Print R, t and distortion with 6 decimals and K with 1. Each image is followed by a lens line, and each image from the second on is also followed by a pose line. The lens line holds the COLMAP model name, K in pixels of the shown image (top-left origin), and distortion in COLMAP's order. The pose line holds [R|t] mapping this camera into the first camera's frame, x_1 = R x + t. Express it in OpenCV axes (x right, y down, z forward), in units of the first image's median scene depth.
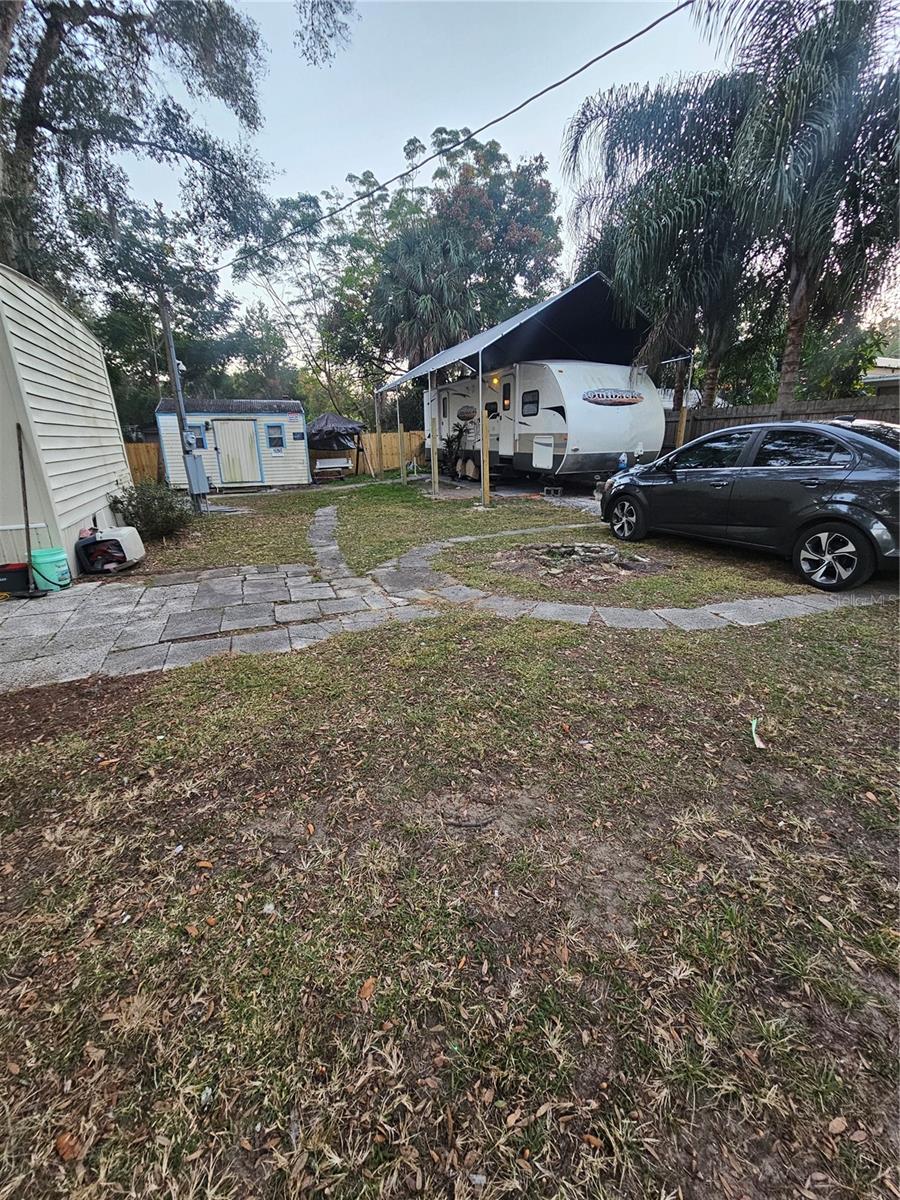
lens RADIAL K [[489.9, 0, 457.5], [0, 489.9, 602.3], [0, 0, 1]] dist [-0.001058, 0.000440]
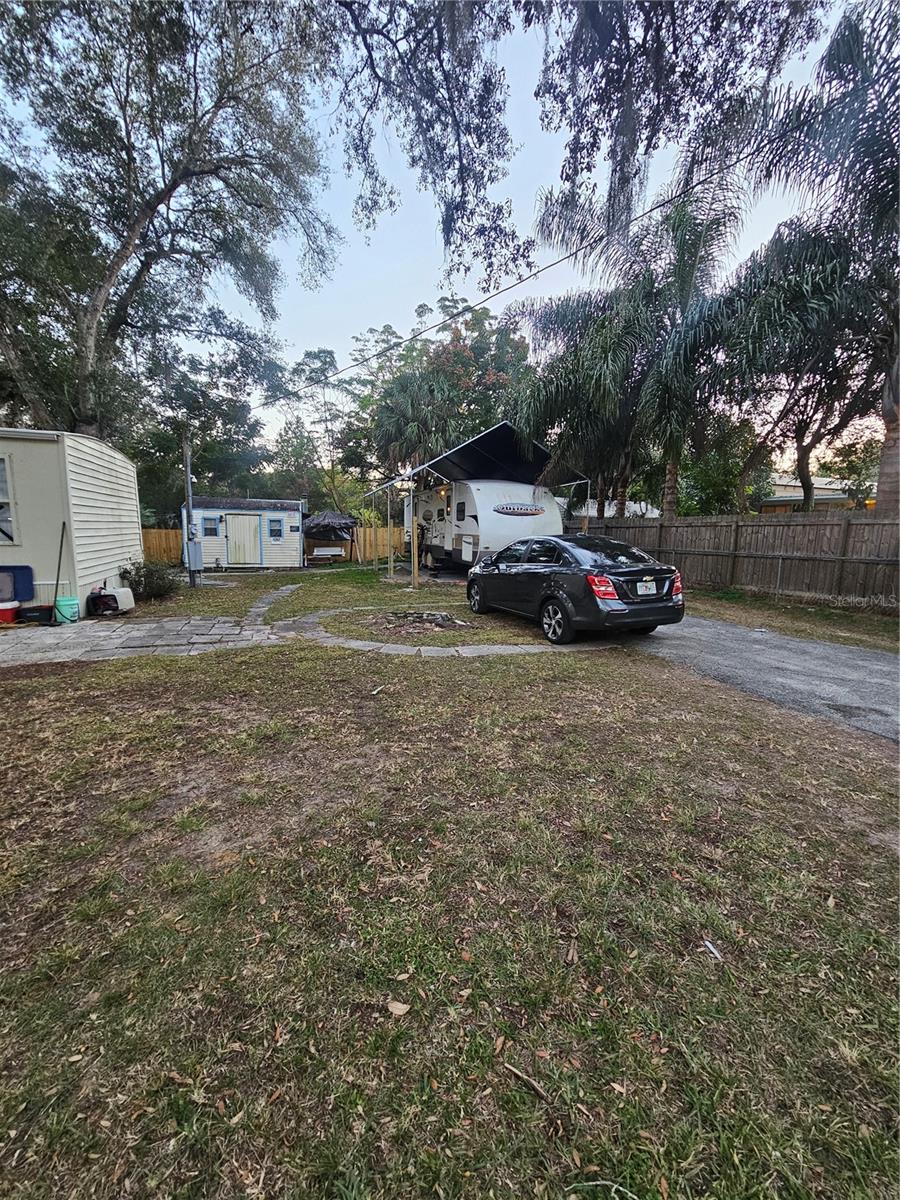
lens RADIAL K [[489.9, 0, 457.5], [0, 489.9, 602.3], [0, 0, 1]] dist [-0.001058, 0.000440]
pose [[0.997926, 0.040226, -0.050254, 0.206442], [-0.048581, 0.982831, -0.177996, 0.052732], [0.042231, 0.180068, 0.982747, -0.205779]]
